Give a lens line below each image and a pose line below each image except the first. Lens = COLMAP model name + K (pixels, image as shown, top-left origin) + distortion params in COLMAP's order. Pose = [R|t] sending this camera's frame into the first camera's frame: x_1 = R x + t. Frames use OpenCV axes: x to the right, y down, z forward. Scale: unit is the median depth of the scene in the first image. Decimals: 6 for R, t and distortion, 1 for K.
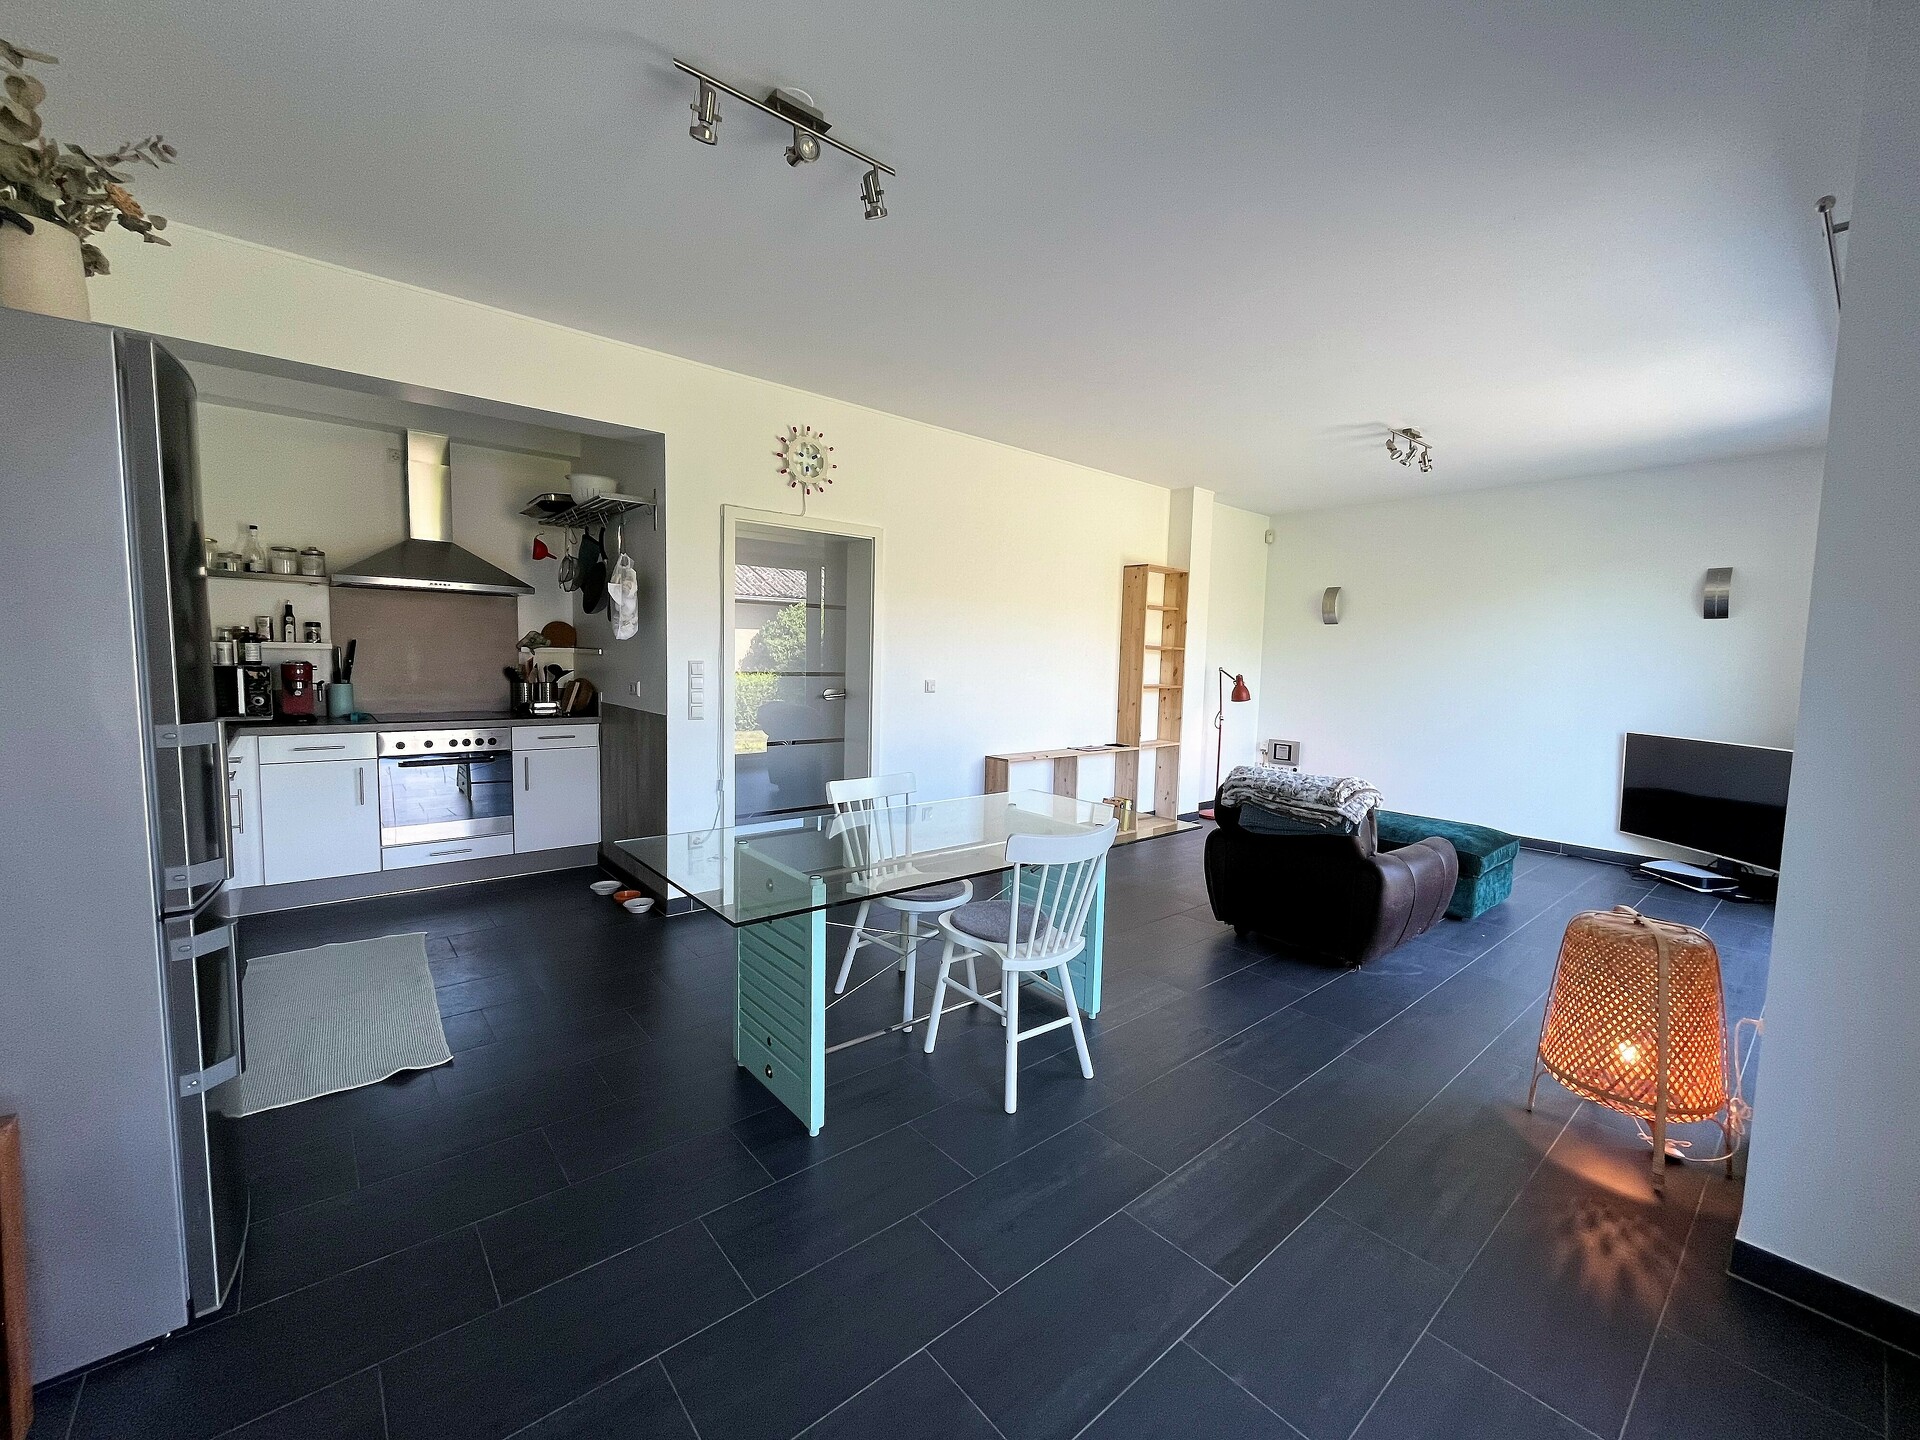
lens RADIAL K [[784.4, 0, 960.0], [0, 784.4, 720.0], [0, 0, 1]] dist [-0.001290, -0.000565]
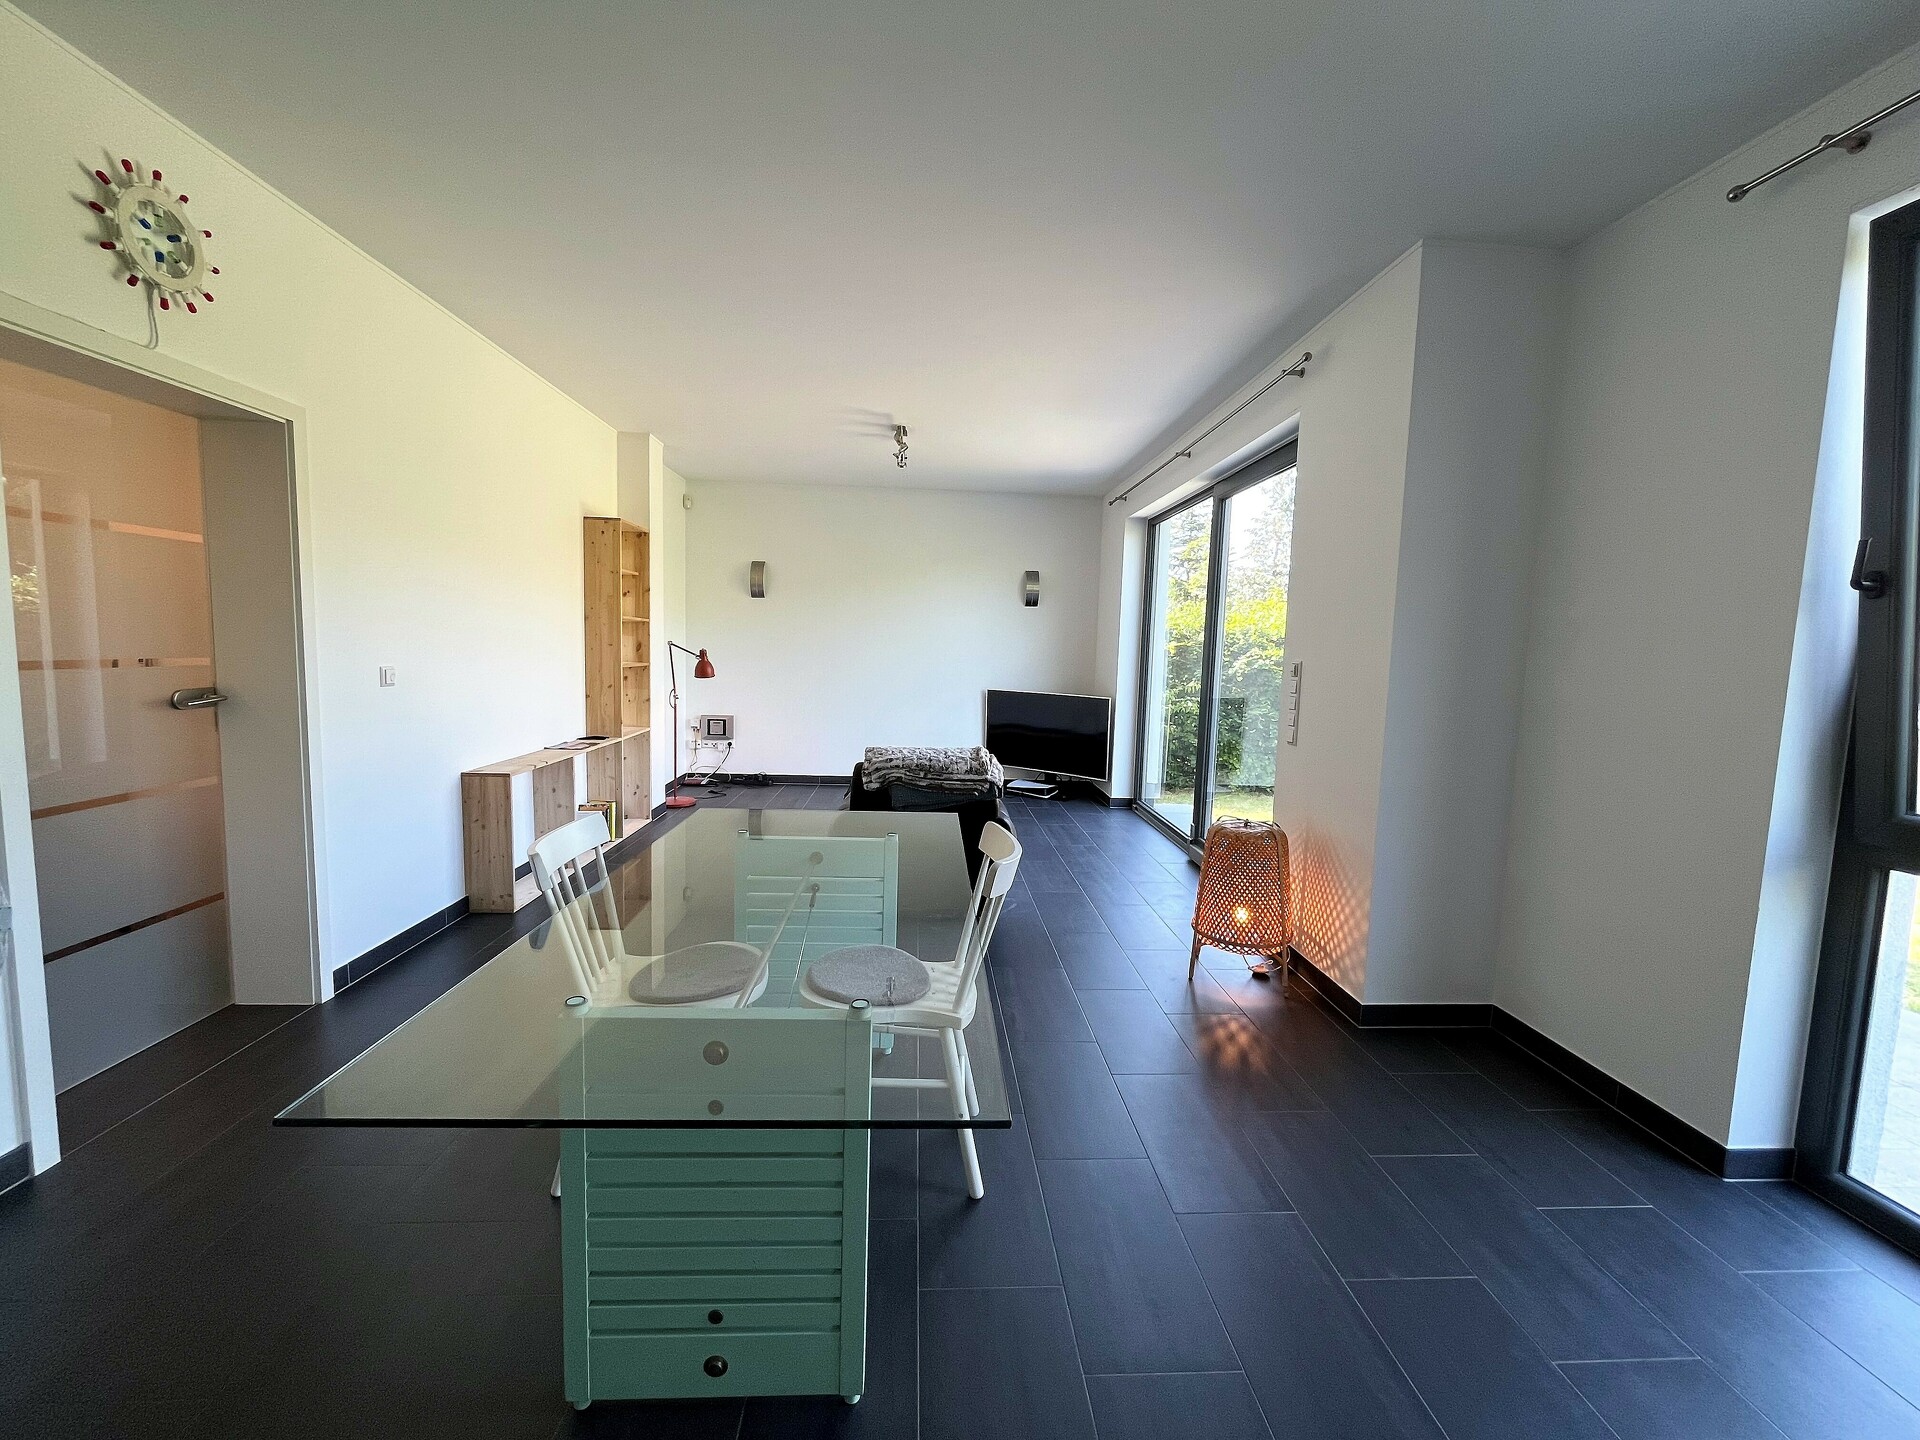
lens RADIAL K [[784.4, 0, 960.0], [0, 784.4, 720.0], [0, 0, 1]] dist [-0.001290, -0.000565]
pose [[0.597324, -0.084623, 0.797523, -0.311244], [0.050878, 0.996413, 0.067621, -0.031481], [-0.800385, 0.000185, 0.599487, 0.285583]]
